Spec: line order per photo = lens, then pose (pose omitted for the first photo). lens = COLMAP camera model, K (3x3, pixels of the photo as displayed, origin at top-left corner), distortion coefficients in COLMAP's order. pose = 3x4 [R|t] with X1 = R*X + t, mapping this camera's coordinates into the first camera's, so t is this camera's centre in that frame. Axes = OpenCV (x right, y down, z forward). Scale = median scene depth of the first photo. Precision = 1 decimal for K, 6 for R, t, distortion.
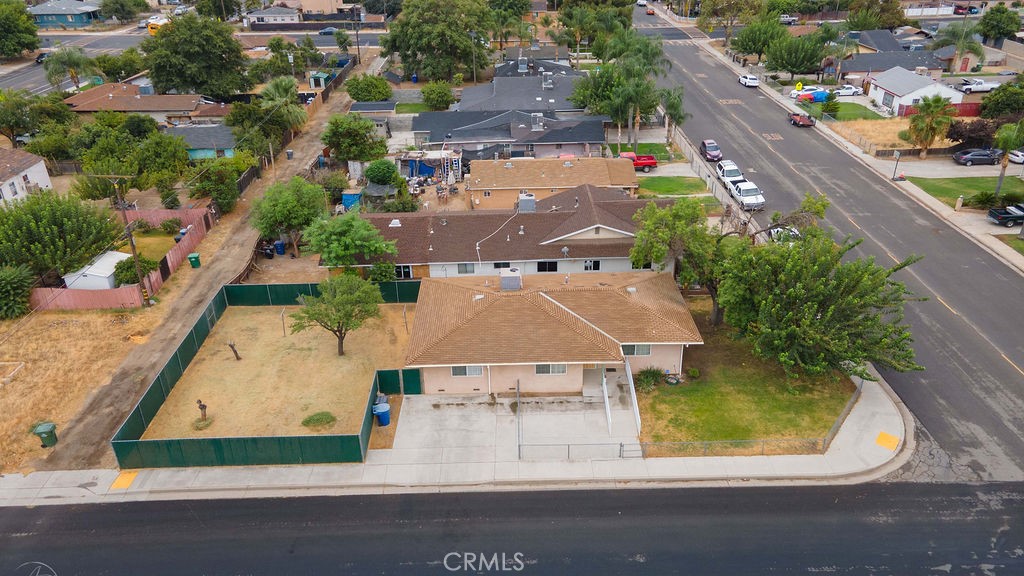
lens RADIAL K [[748.3, 0, 510.3], [0, 748.3, 286.0], [0, 0, 1]] dist [0.044606, 0.014979]
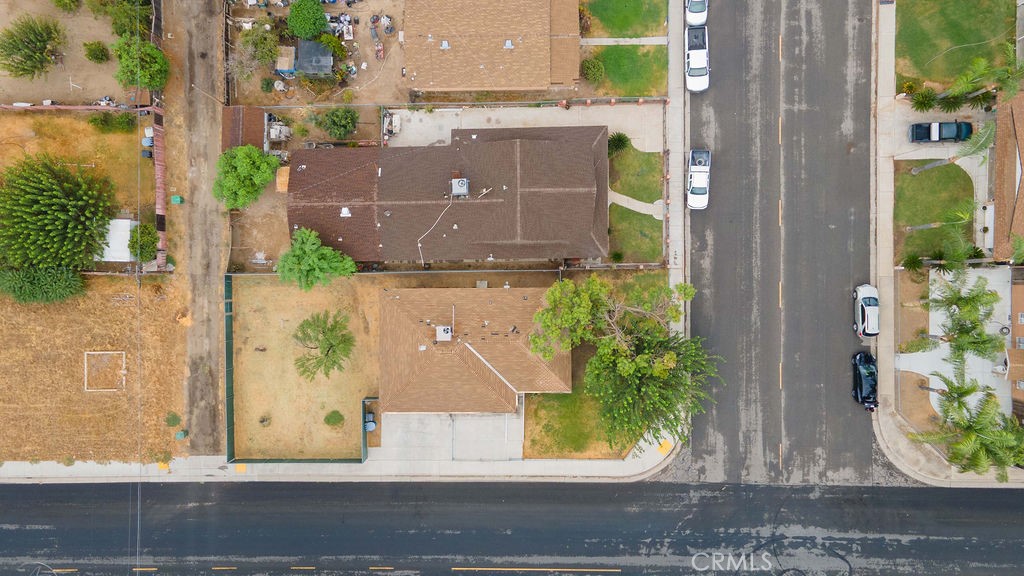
lens RADIAL K [[748.3, 0, 510.6], [0, 748.3, 286.1], [0, 0, 1]] dist [0.044606, 0.014979]
pose [[0.999723, 0.009178, -0.021680, 0.133091], [0.015299, 0.446674, 0.894566, -1.125562], [0.017895, -0.894650, 0.446410, 0.415118]]
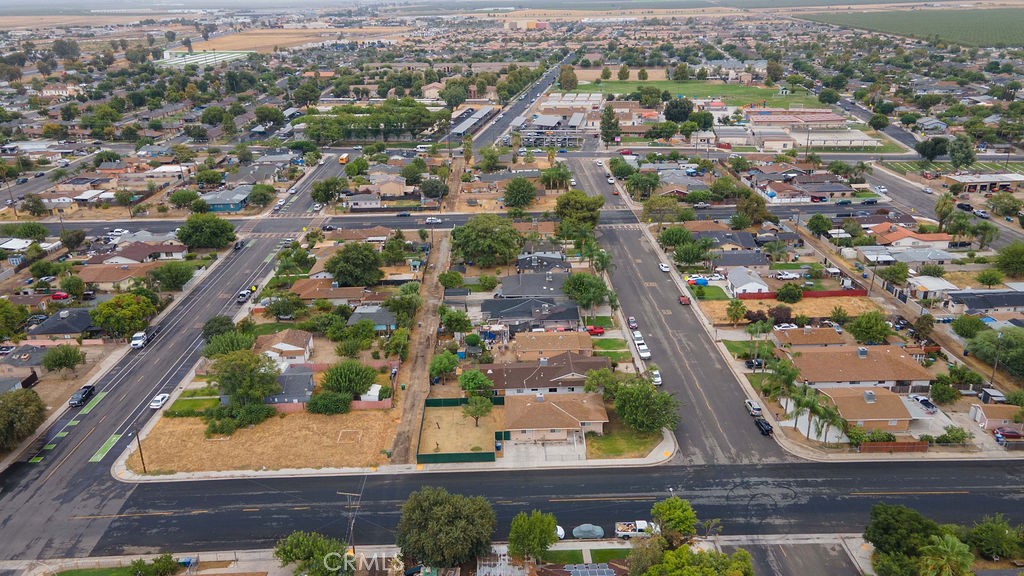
lens RADIAL K [[748.3, 0, 512.4], [0, 748.3, 286.8], [0, 0, 1]] dist [0.044606, 0.014979]
pose [[0.999942, -0.004377, 0.009820, -0.109949], [0.005333, 0.995021, -0.099527, -0.122772], [-0.009335, 0.099573, 0.994986, -1.532429]]
